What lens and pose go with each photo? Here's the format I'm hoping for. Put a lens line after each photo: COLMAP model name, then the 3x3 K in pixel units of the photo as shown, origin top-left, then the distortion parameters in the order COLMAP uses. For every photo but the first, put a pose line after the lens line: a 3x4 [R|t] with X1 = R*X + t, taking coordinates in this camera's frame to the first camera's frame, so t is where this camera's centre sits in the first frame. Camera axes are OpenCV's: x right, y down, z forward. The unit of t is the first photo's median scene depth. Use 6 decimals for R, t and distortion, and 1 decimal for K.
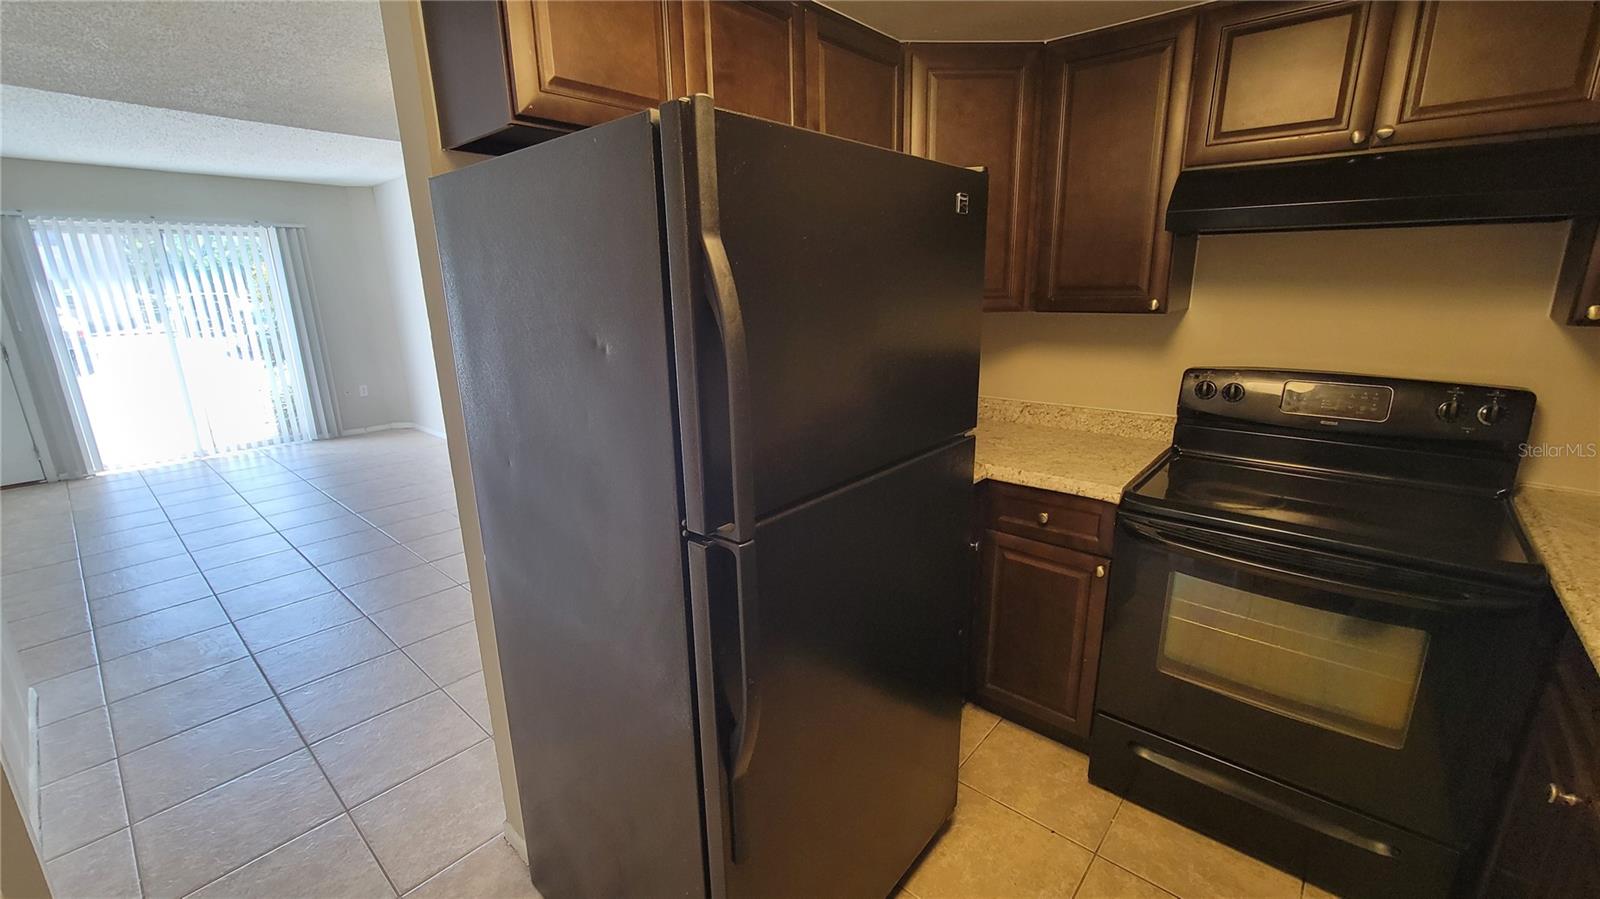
lens RADIAL K [[651.0, 0, 793.9], [0, 651.0, 450.8], [0, 0, 1]] dist [-0.003073, 0.000811]
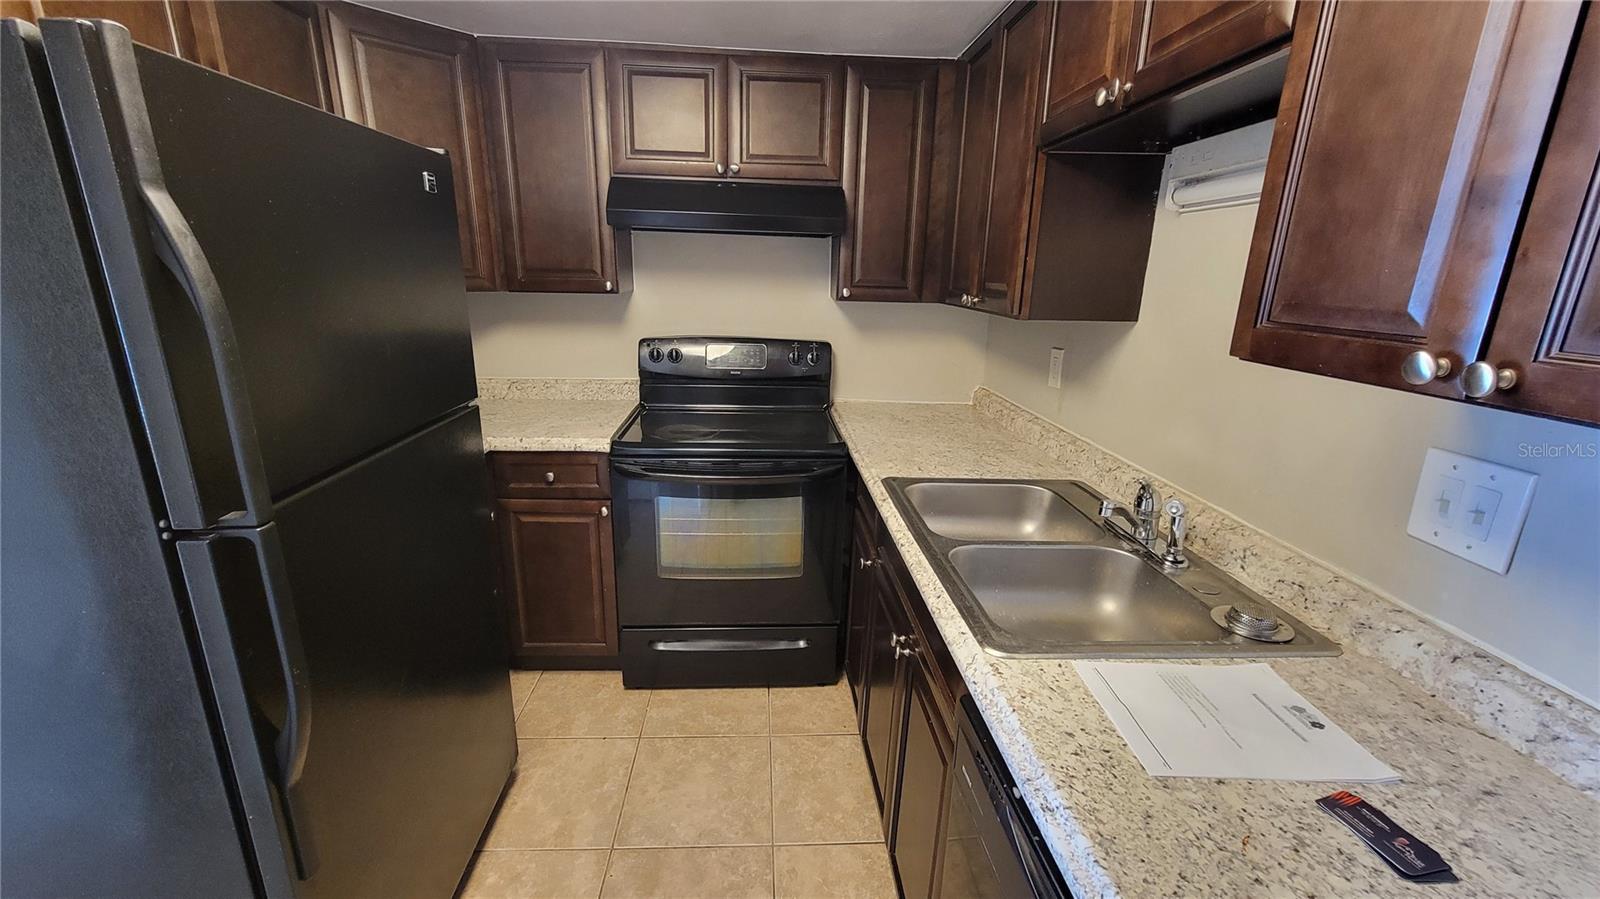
lens RADIAL K [[651.0, 0, 788.8], [0, 651.0, 452.2], [0, 0, 1]] dist [-0.003073, 0.000811]
pose [[0.718533, -0.156348, 0.677691, -0.080710], [0.143231, 0.986783, 0.075795, 0.040018], [-0.680584, 0.042605, 0.731430, -0.108902]]
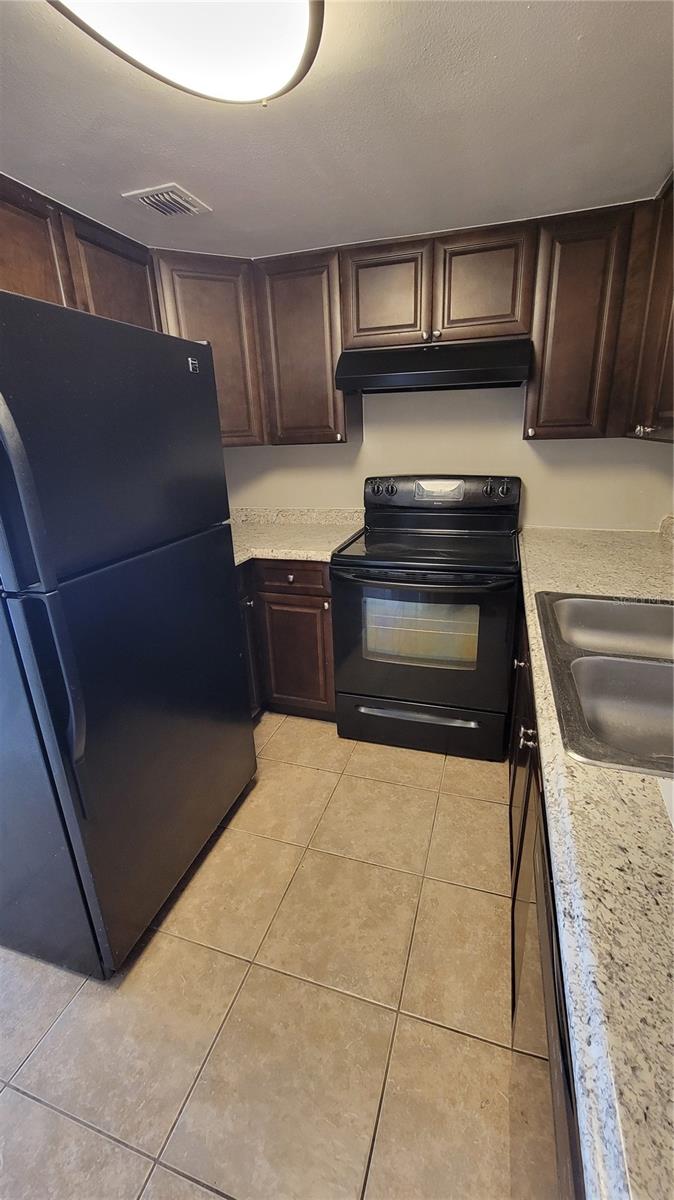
lens RADIAL K [[488.2, 0, 337.1], [0, 488.2, 593.9], [0, 0, 1]] dist [-0.003073, 0.000811]
pose [[0.920492, -0.137159, 0.365900, 0.062640], [0.117894, 0.990220, 0.074602, 0.074787], [-0.372553, -0.025533, 0.927659, -0.138992]]
